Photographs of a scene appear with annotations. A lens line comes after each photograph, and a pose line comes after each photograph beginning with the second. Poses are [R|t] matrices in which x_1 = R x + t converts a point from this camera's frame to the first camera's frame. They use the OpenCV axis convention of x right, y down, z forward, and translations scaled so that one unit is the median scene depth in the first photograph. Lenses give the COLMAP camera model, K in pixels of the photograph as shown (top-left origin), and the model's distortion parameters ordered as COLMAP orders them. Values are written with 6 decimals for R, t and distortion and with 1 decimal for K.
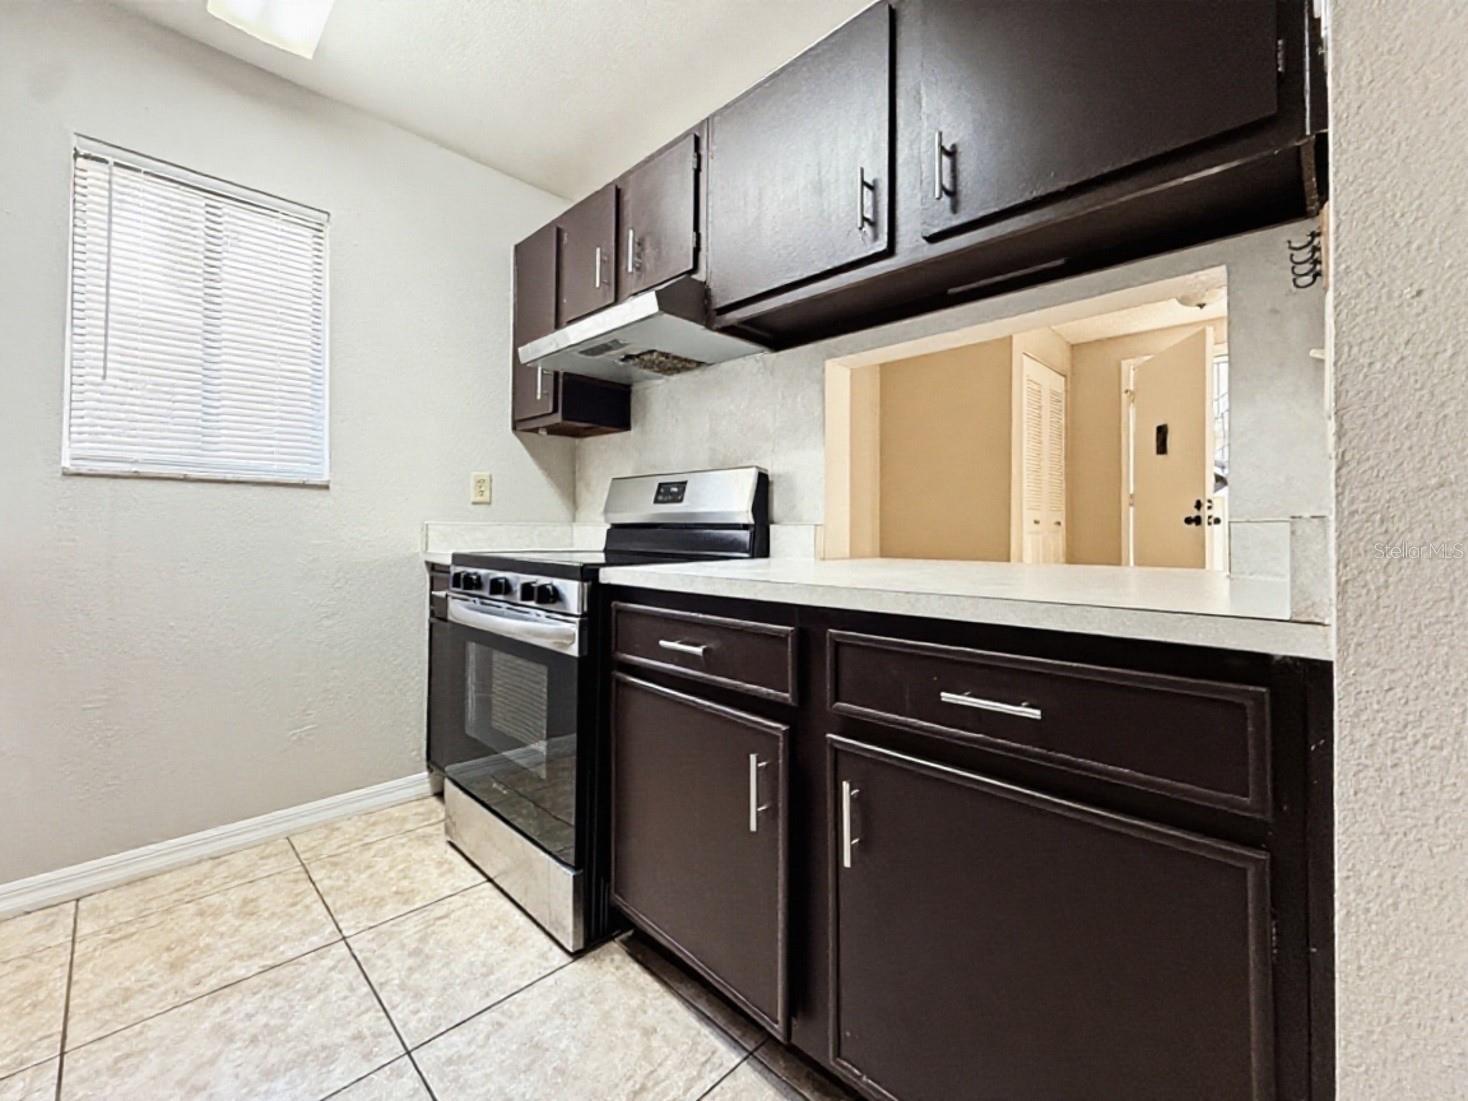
lens RADIAL K [[611.8, 0, 732.5], [0, 611.8, 520.8], [0, 0, 1]] dist [-0.000810, 0.000113]
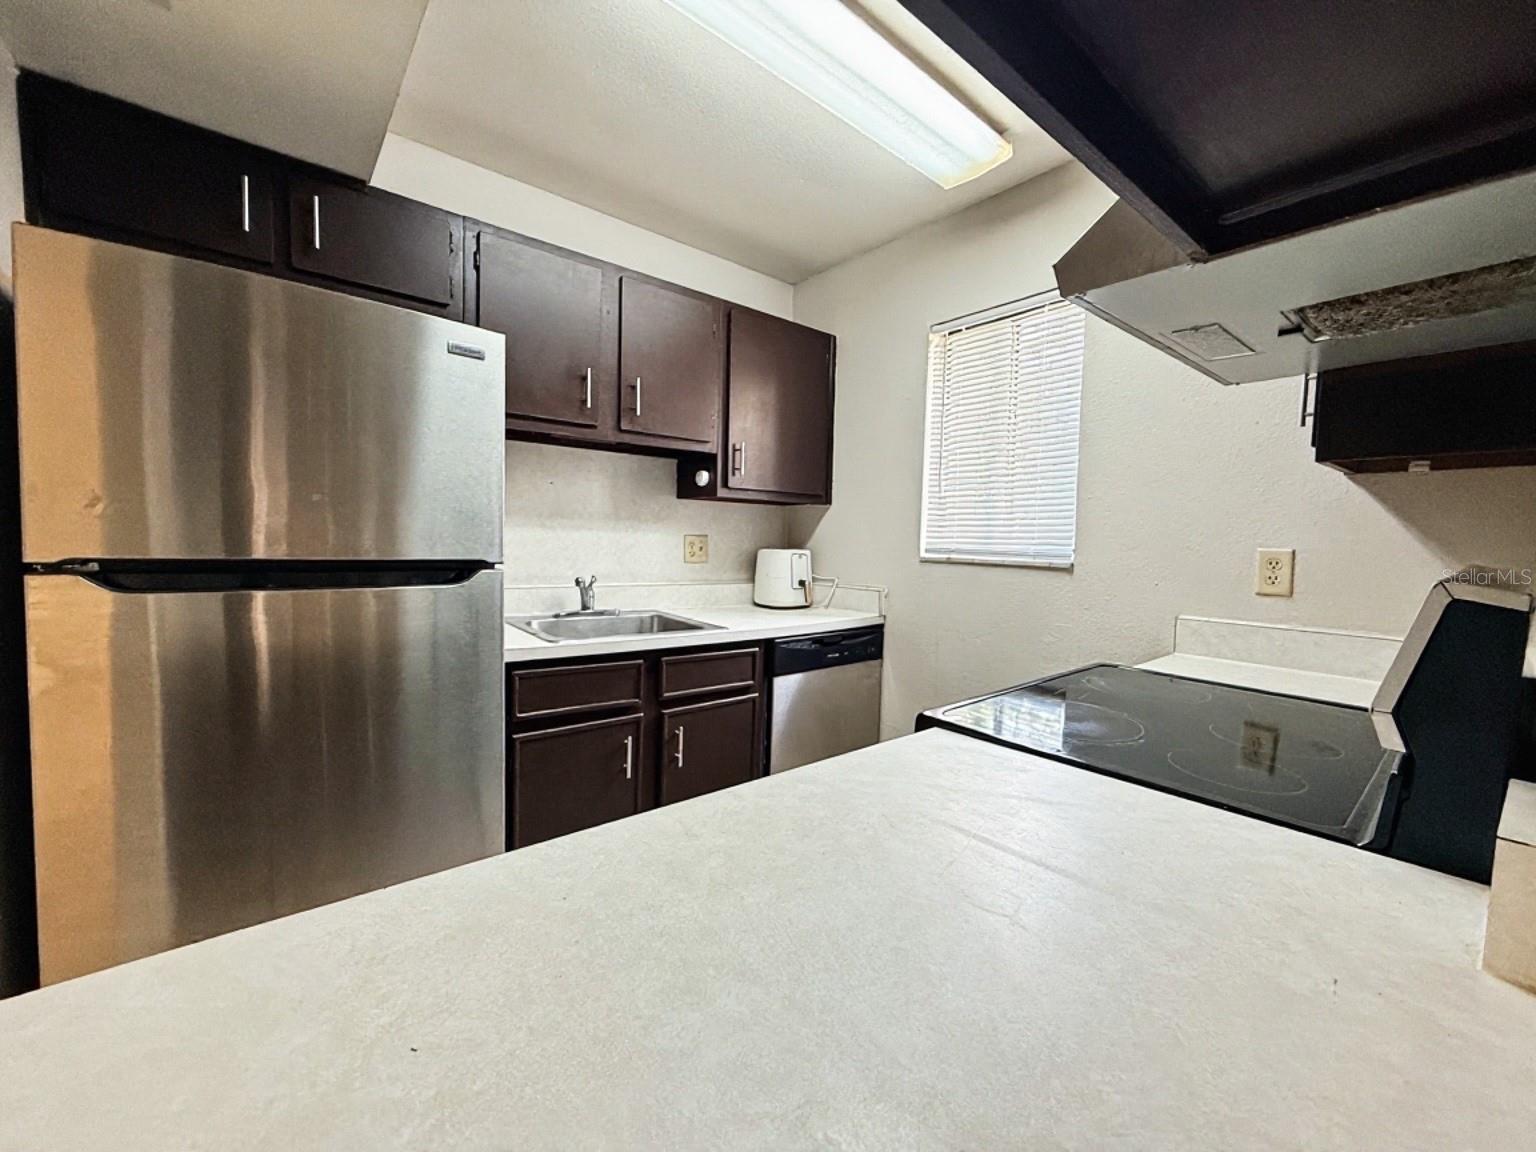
lens RADIAL K [[614.6, 0, 765.3], [0, 614.6, 573.8], [0, 0, 1]] dist [-0.001005, -0.000067]
pose [[-0.116813, 0.053842, -0.991693, 0.427928], [-0.006203, 0.998470, 0.054941, -0.118263], [0.993135, 0.012570, -0.116300, 0.743953]]
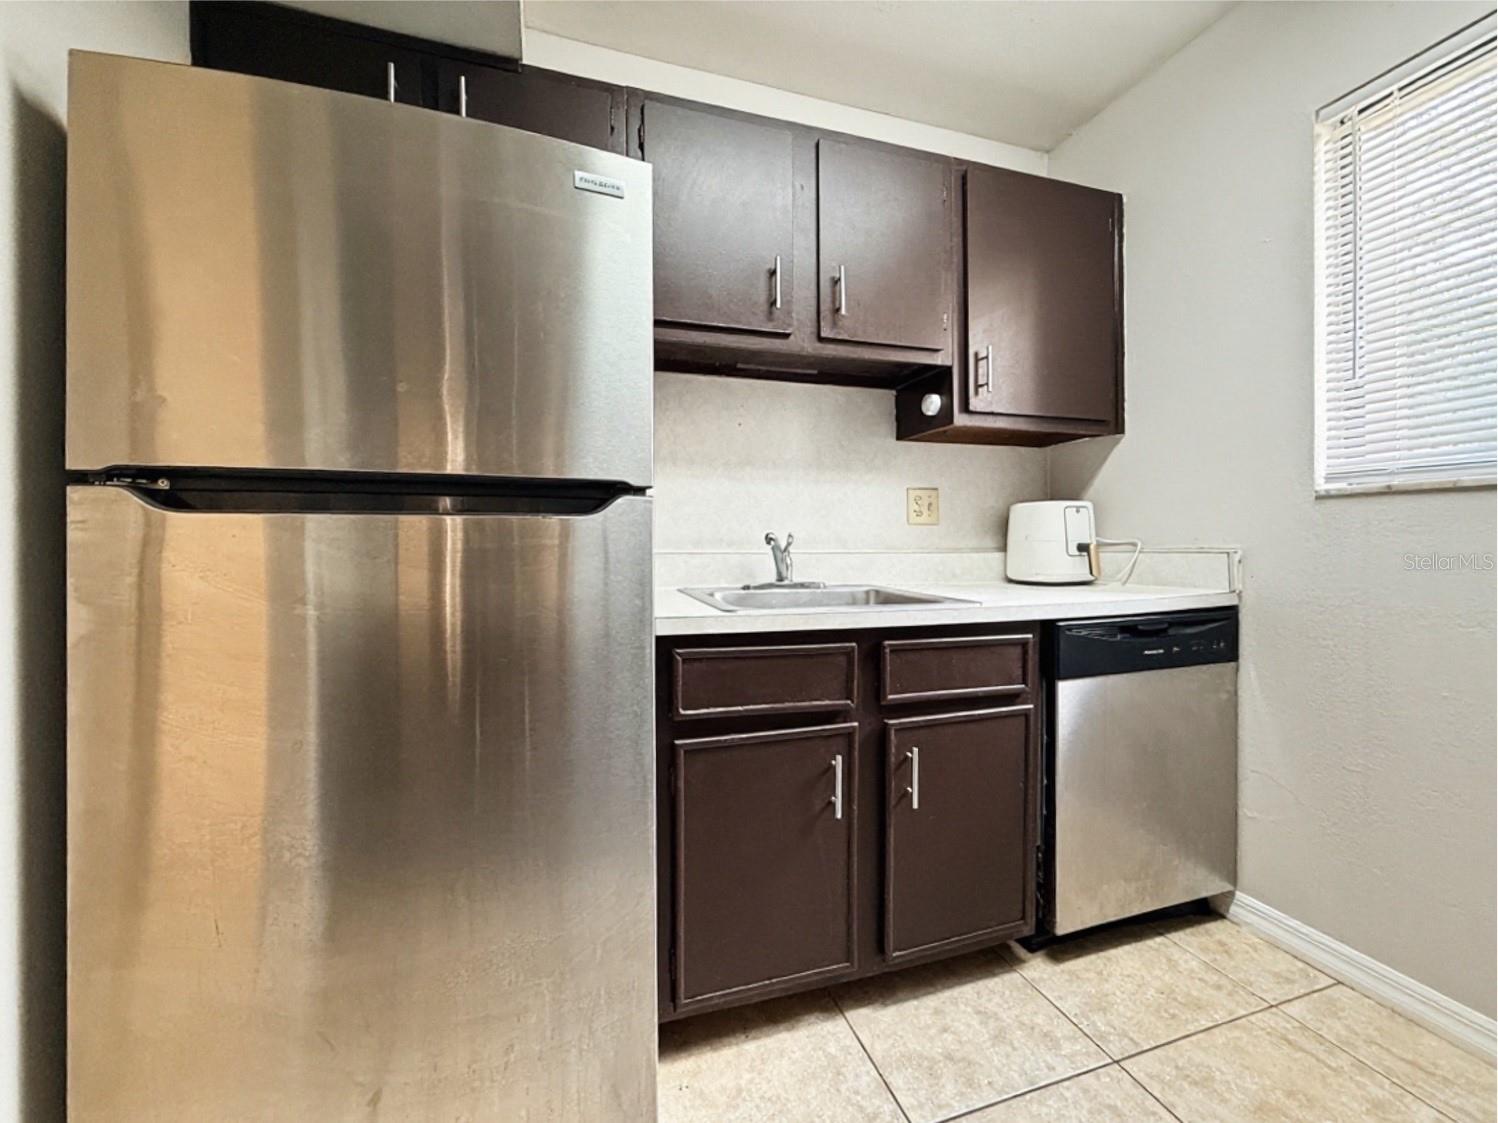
lens RADIAL K [[605.9, 0, 746.7], [0, 605.9, 542.6], [0, 0, 1]] dist [-0.004305, -0.000233]
pose [[-0.468726, 0.003313, -0.883338, 0.079768], [0.022009, 0.999726, -0.007929, -0.020244], [0.883069, -0.023158, -0.468670, 0.629518]]
